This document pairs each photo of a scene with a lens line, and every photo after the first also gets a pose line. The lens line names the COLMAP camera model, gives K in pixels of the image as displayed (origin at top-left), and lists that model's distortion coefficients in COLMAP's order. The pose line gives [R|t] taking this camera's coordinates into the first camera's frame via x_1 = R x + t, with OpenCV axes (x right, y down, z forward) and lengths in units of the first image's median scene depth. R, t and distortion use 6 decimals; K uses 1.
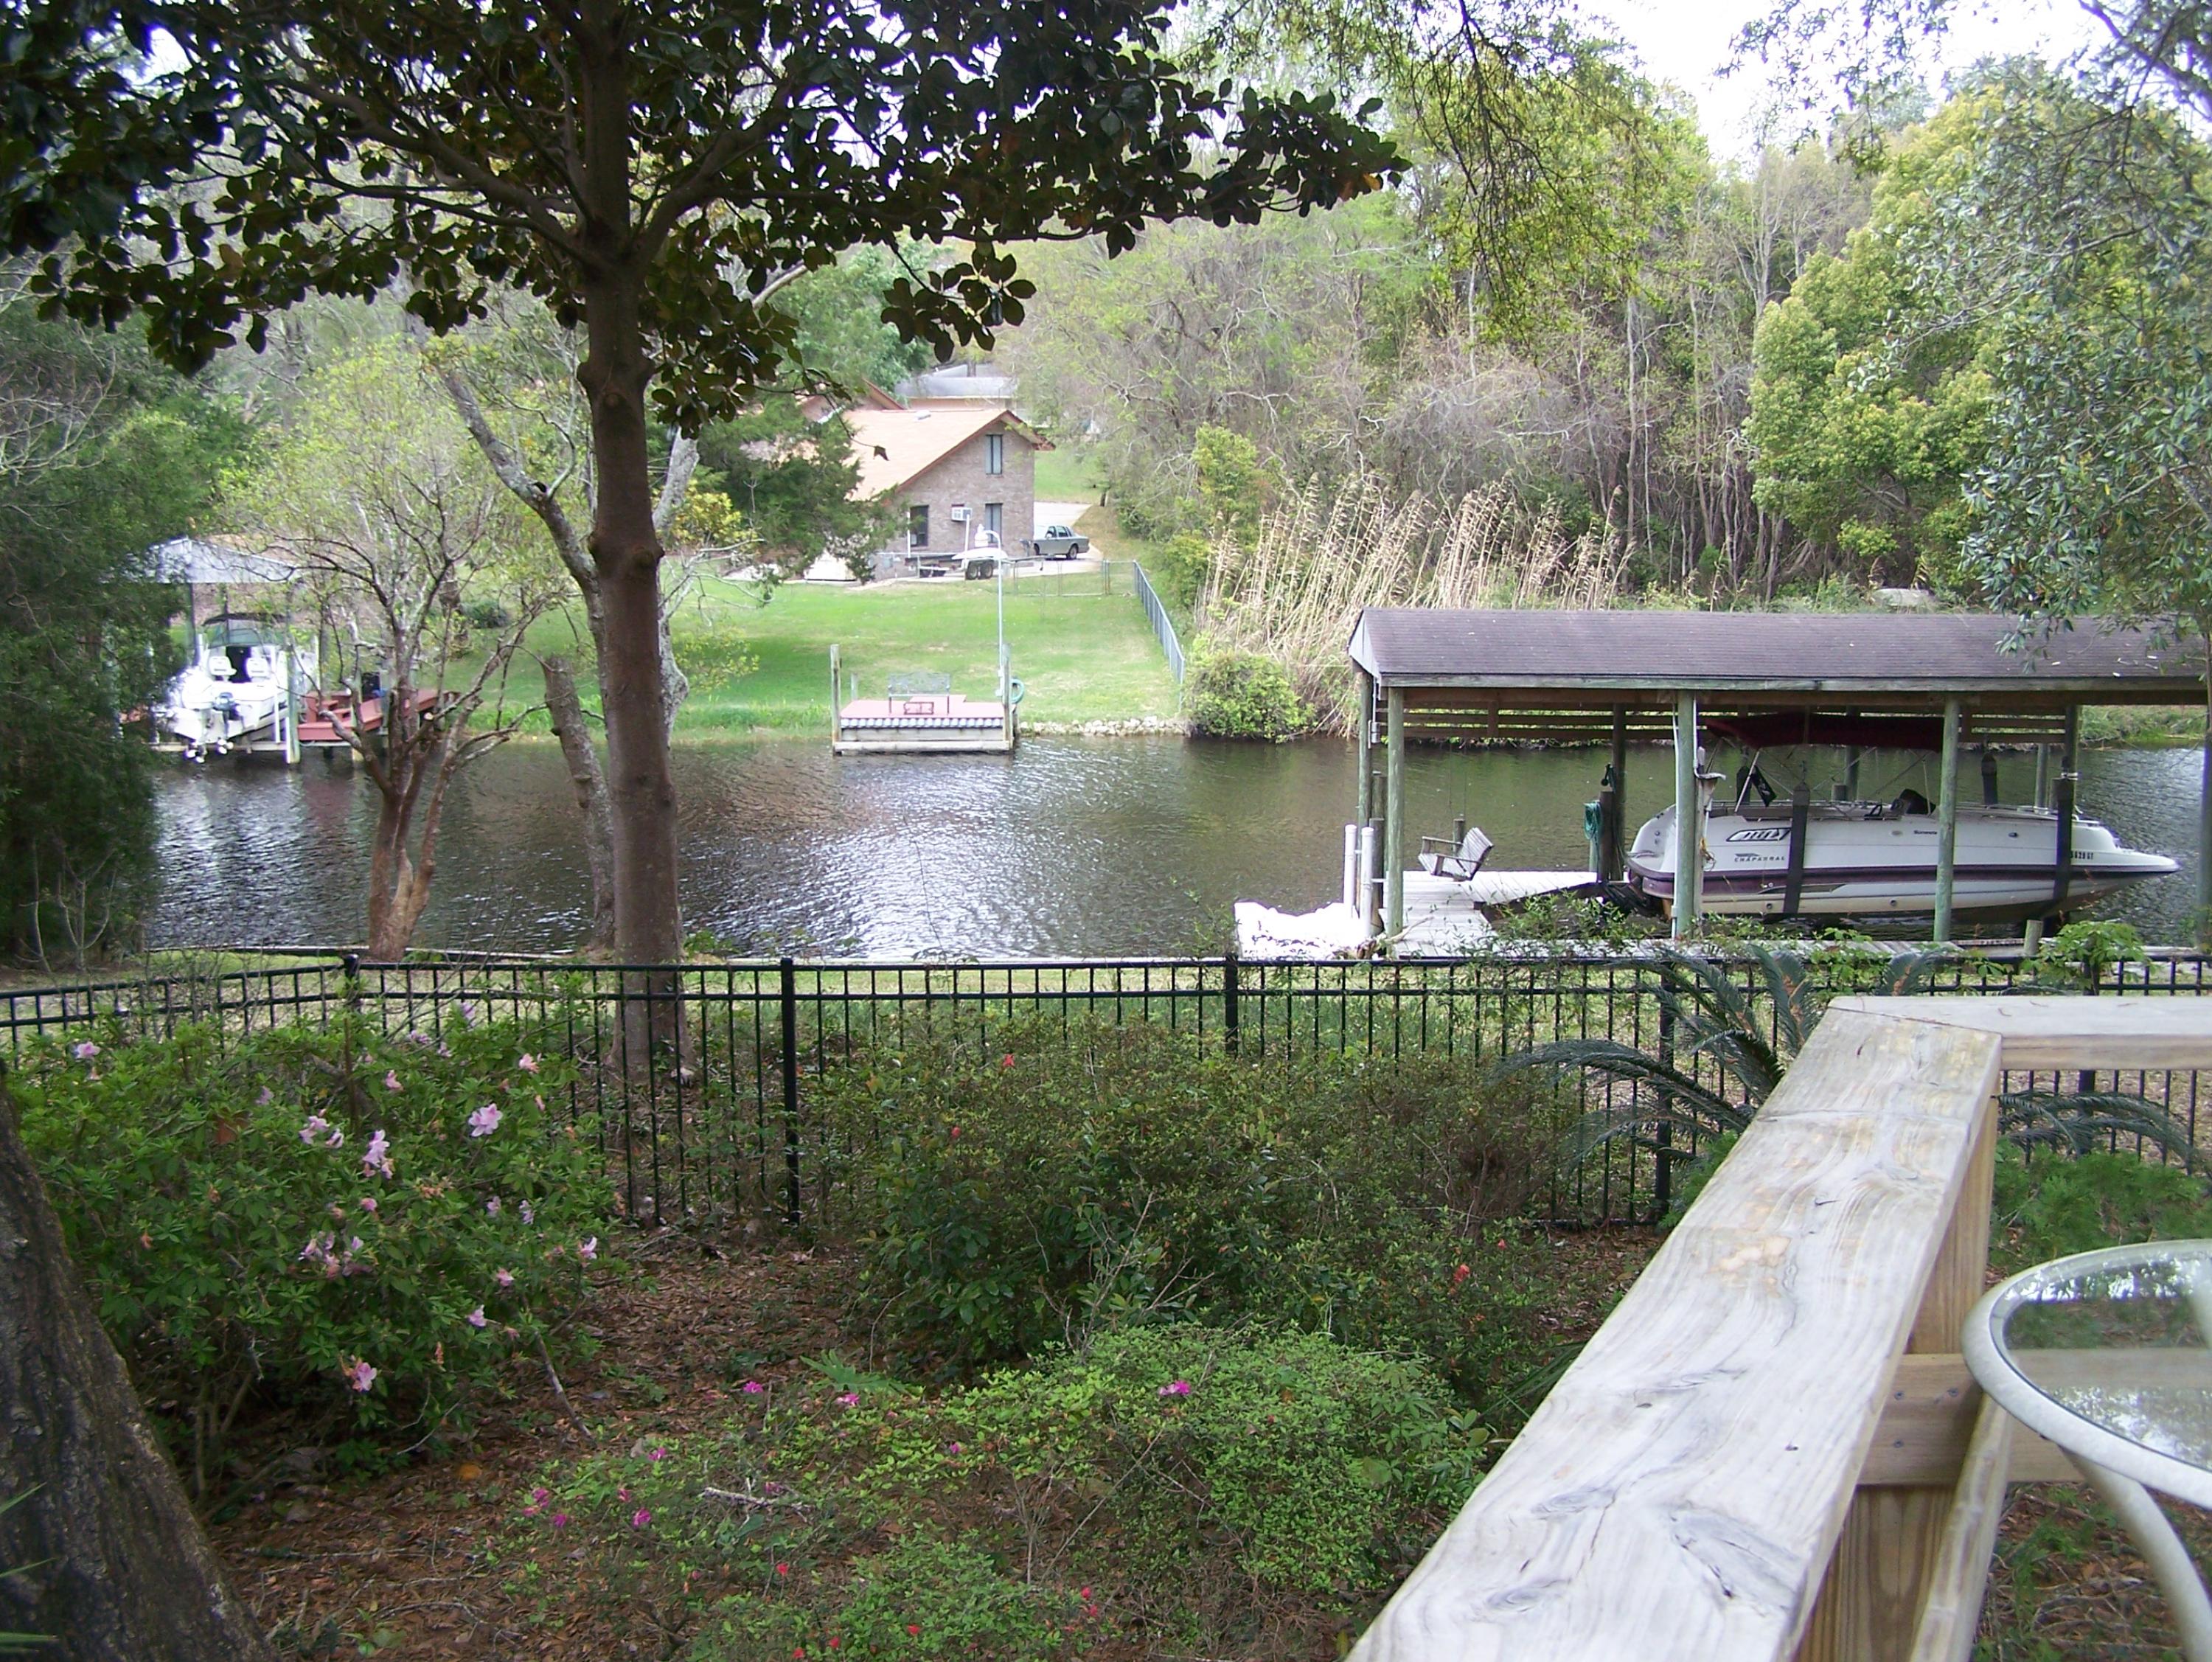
lens RADIAL K [[2464.3, 0, 1098.4], [0, 2464.3, 877.4], [0, 0, 1]] dist [-0.102928, 0.000000]
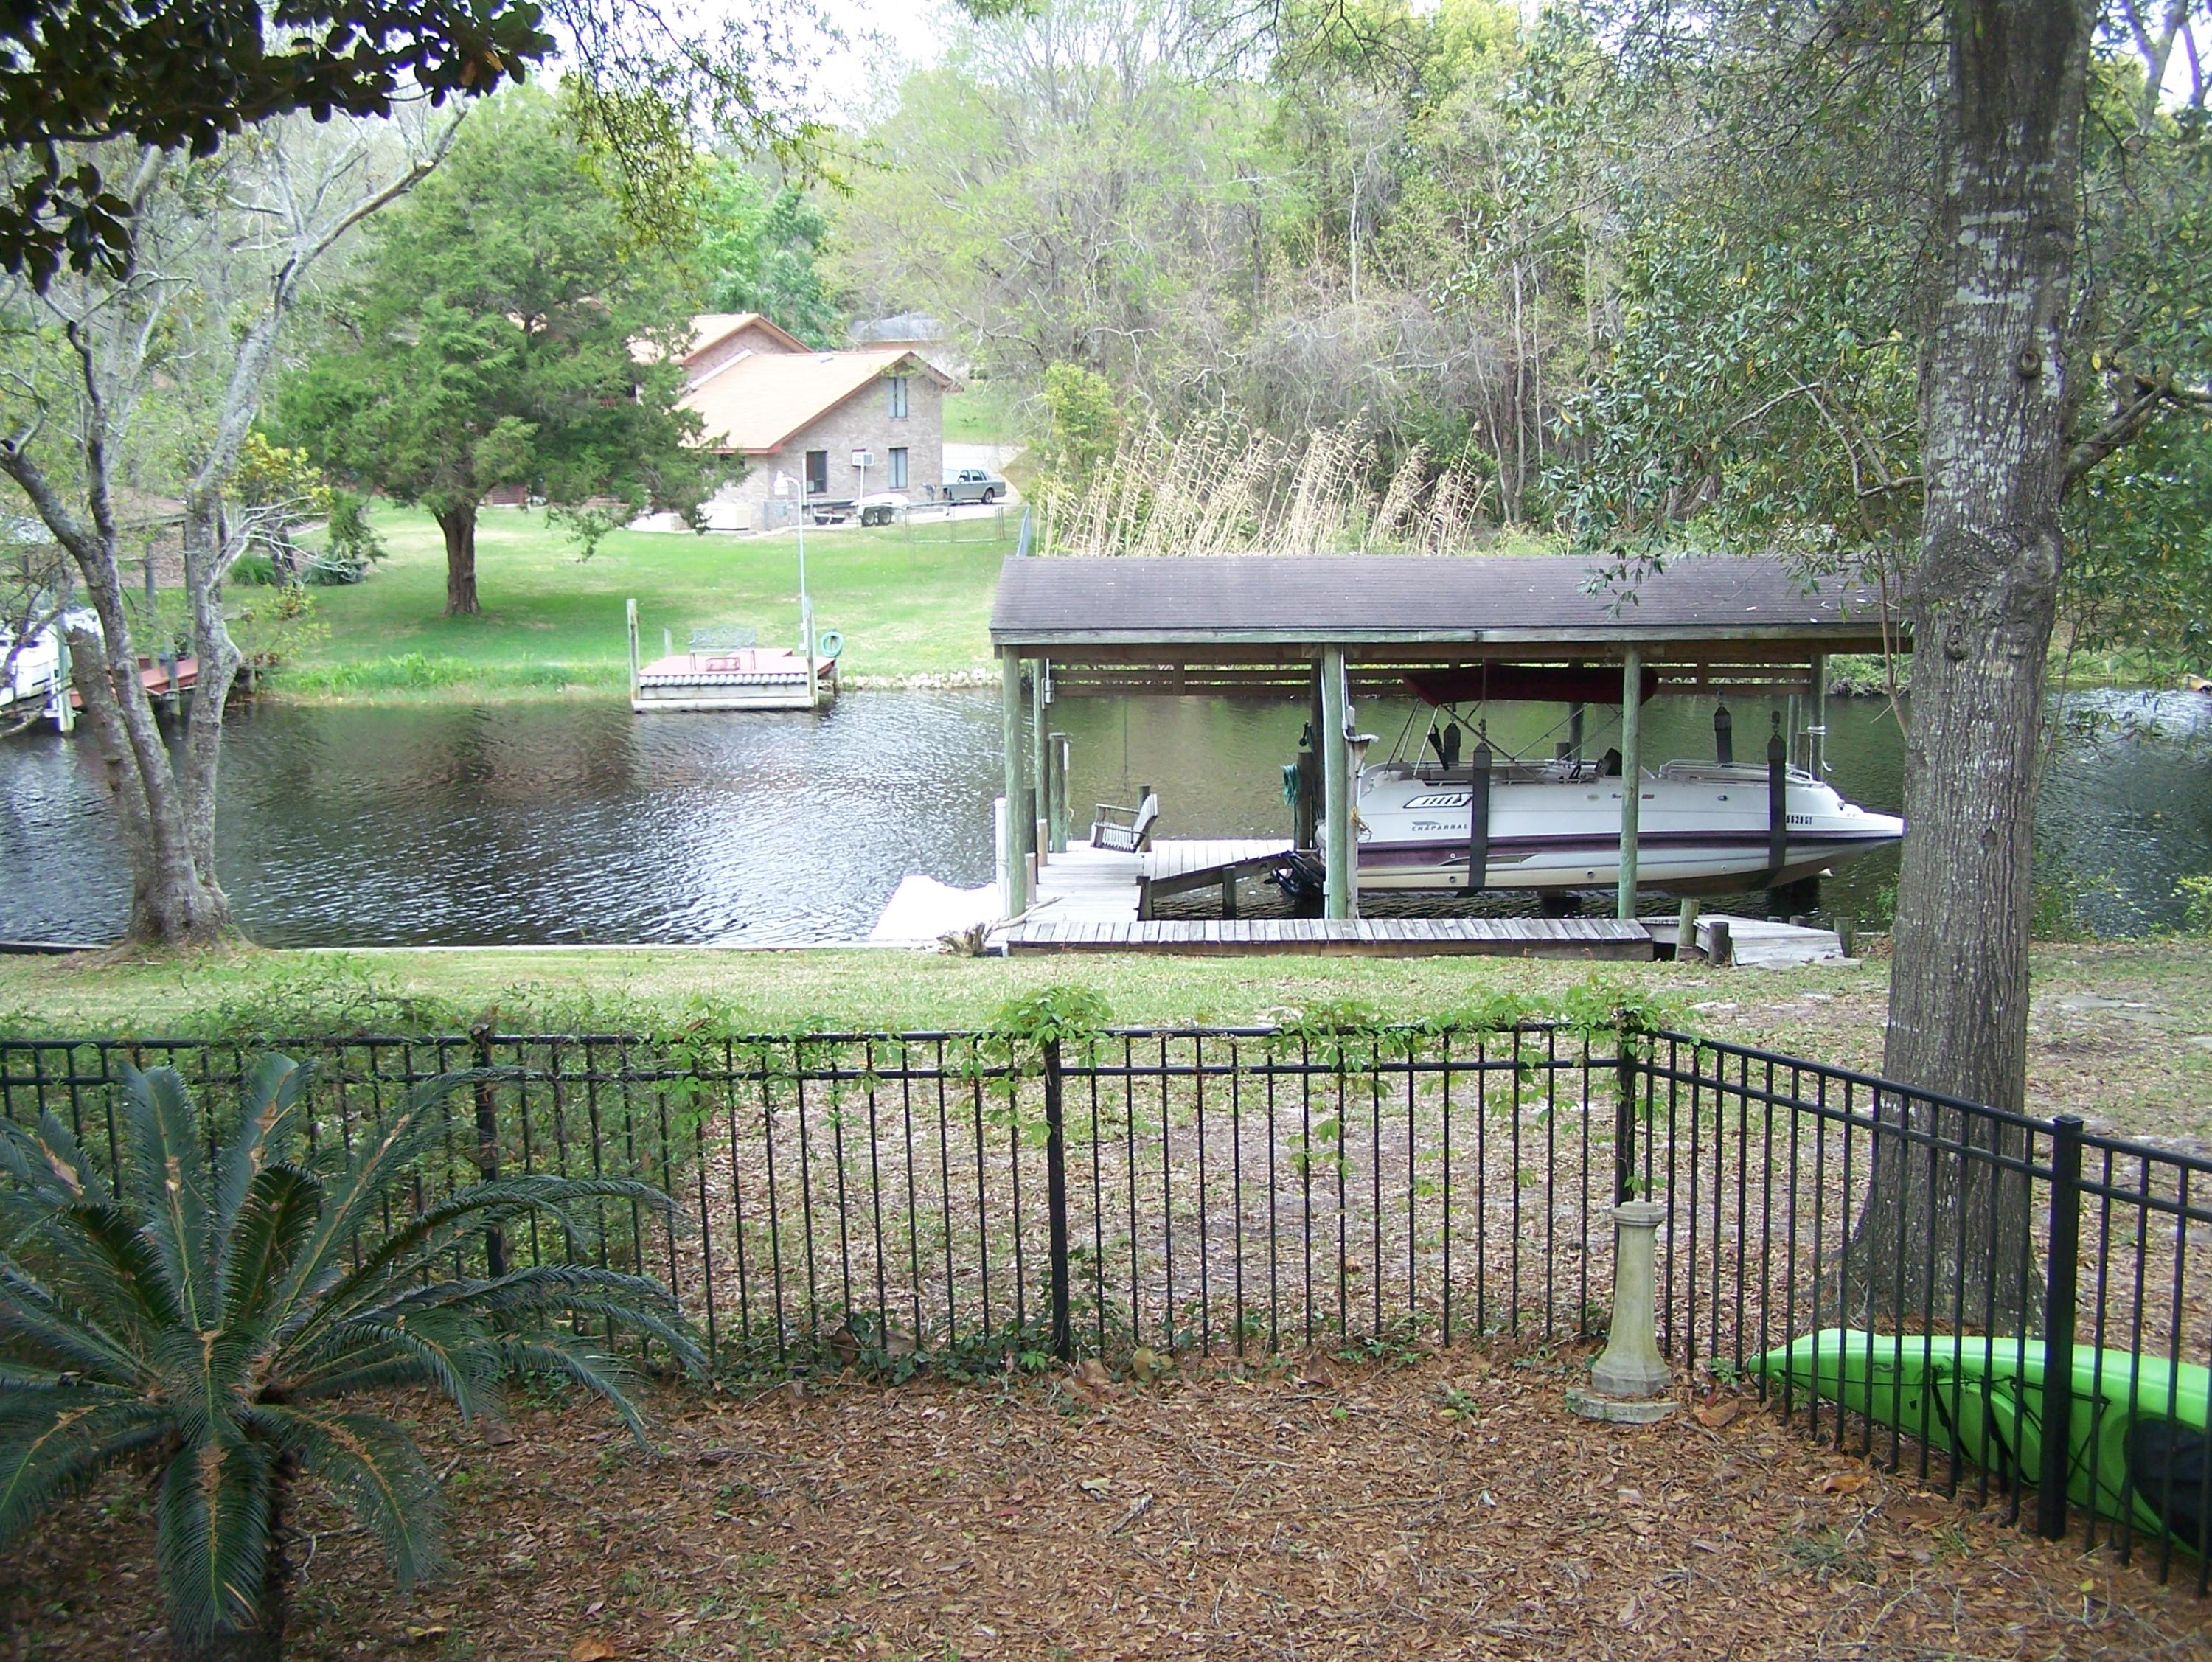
lens RADIAL K [[2464.3, 0, 1098.3], [0, 2464.3, 854.4], [0, 0, 1]] dist [-0.102928, 0.000000]
pose [[0.999832, -0.010998, -0.014656, 0.089030], [0.011201, 0.999842, 0.013793, -0.006490], [0.014502, -0.013954, 0.999797, 0.048024]]
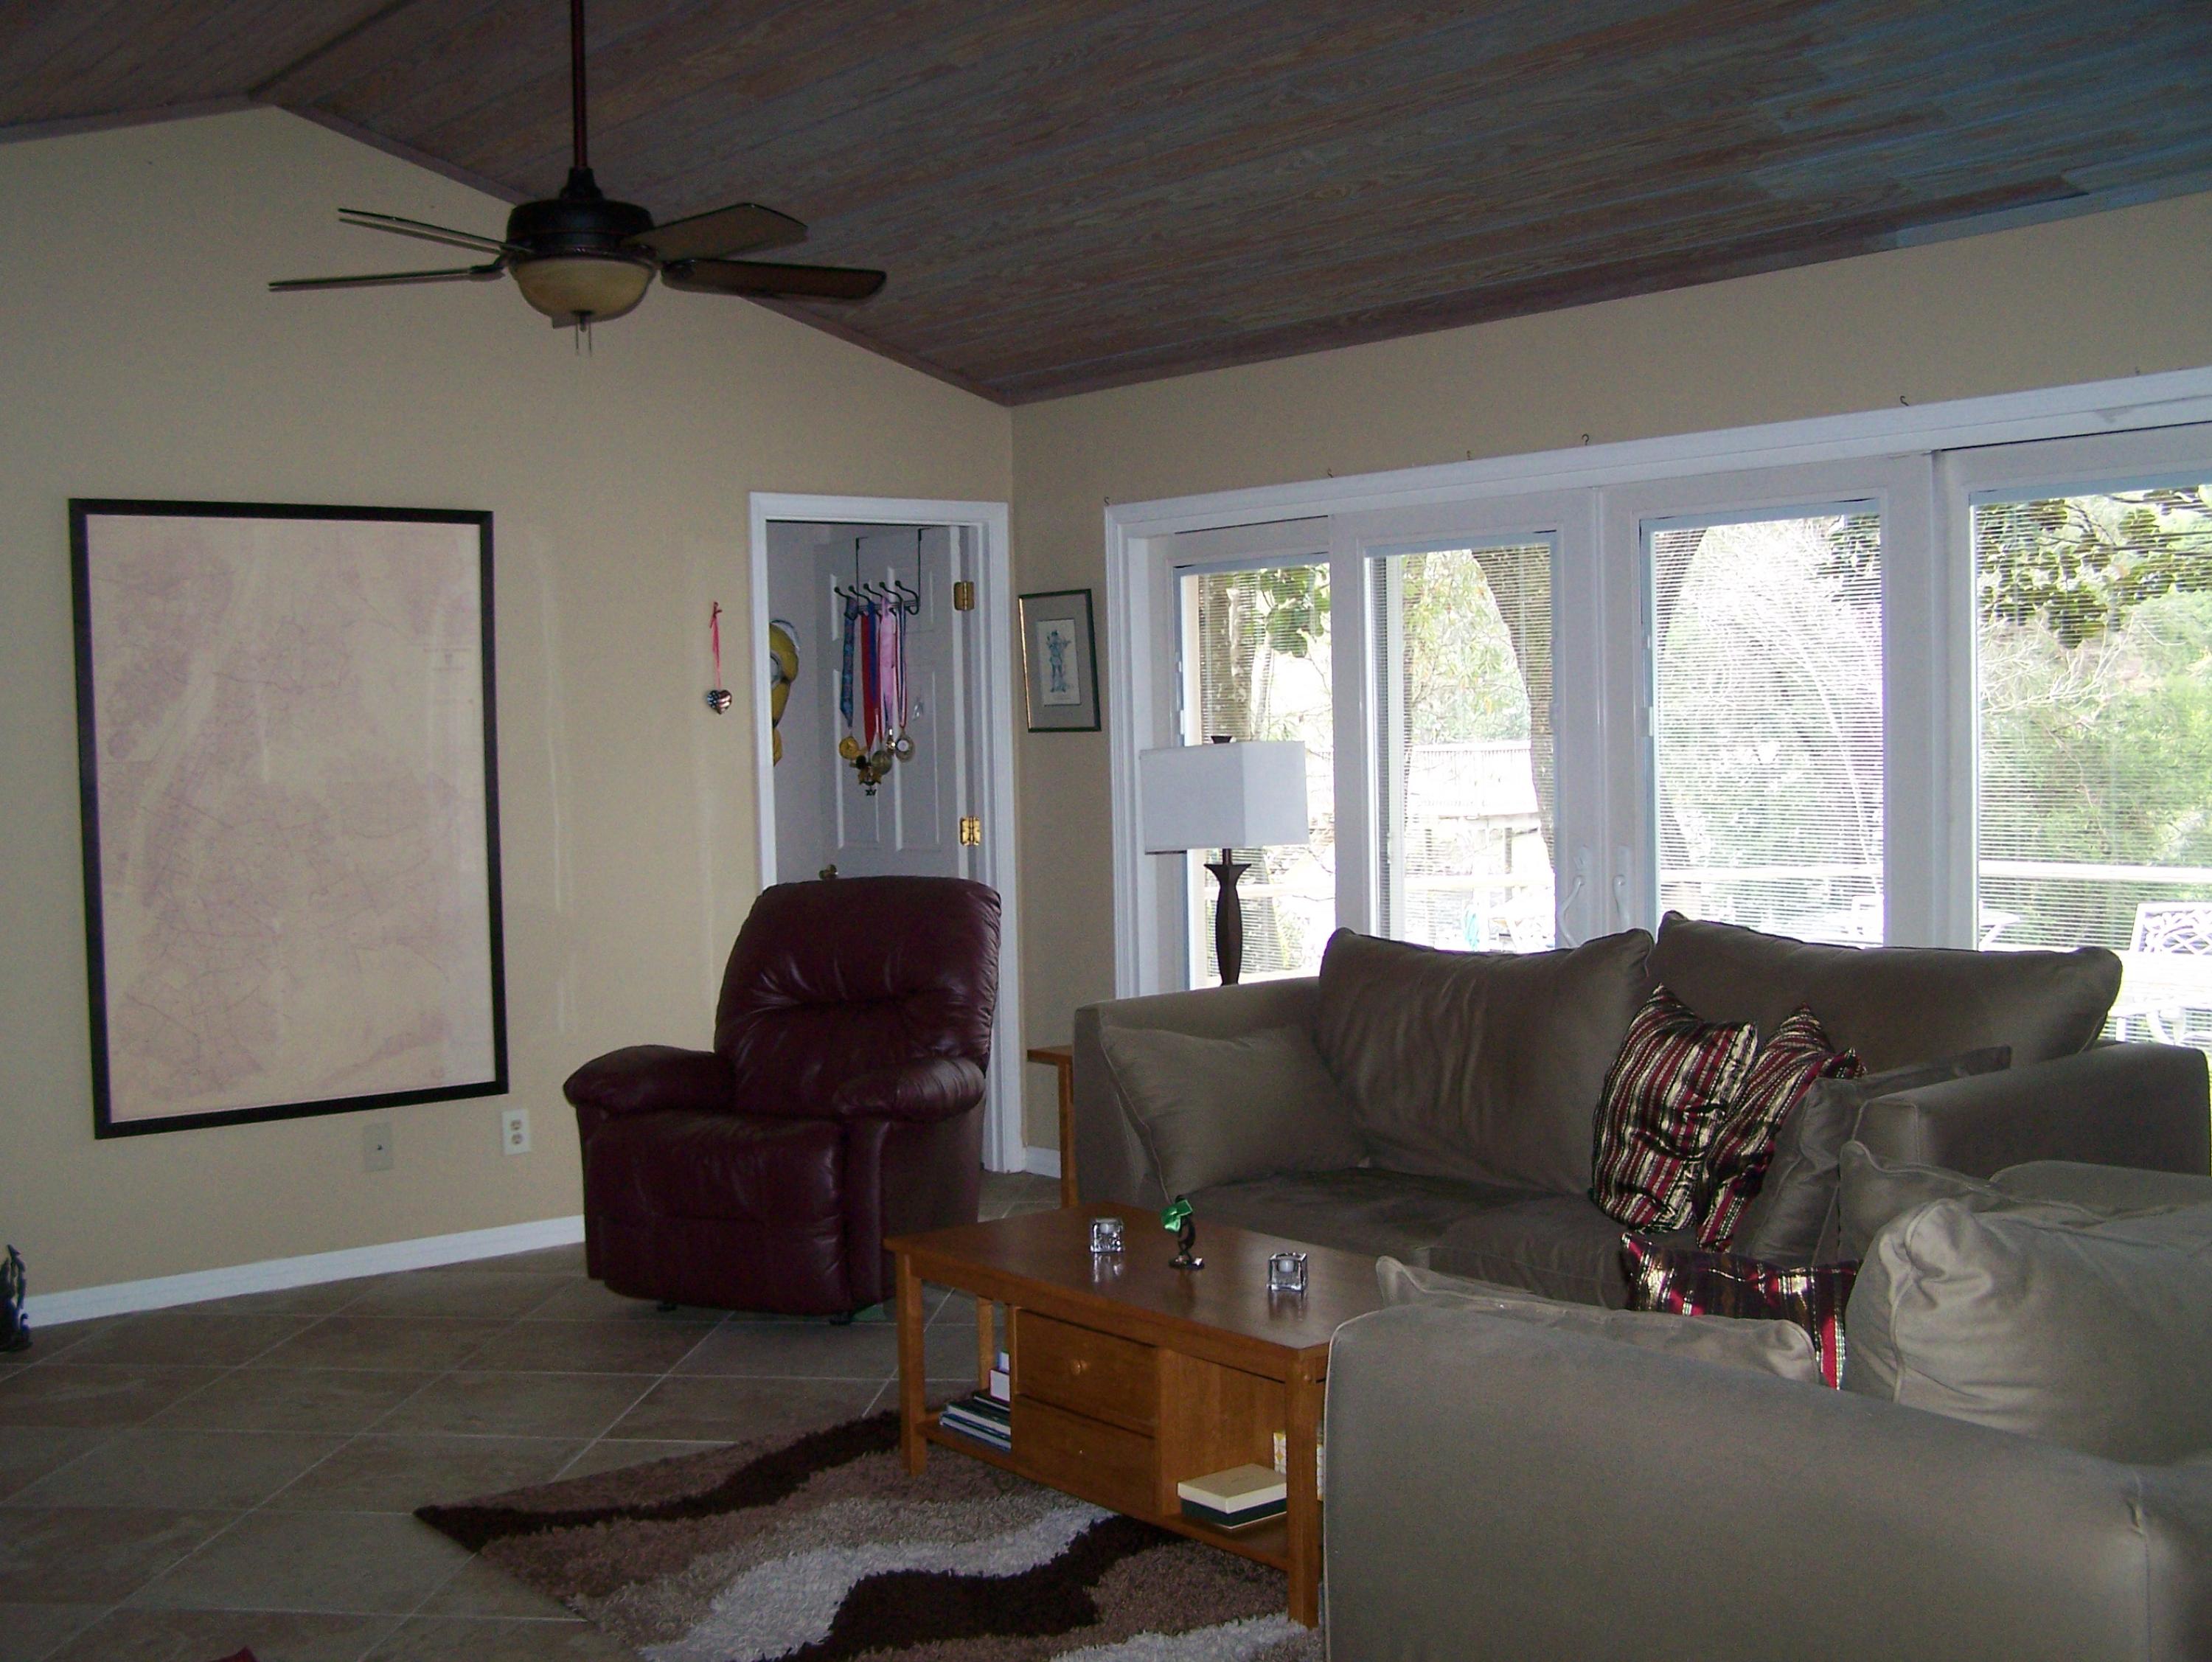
lens RADIAL K [[2464.3, 0, 1092.3], [0, 2464.3, 813.1], [0, 0, 1]] dist [-0.102928, 0.000000]
pose [[0.608615, 0.018980, -0.793238, 0.140599], [-0.104080, 0.992986, -0.056096, 0.018435], [0.786609, 0.116702, 0.606322, -0.139029]]
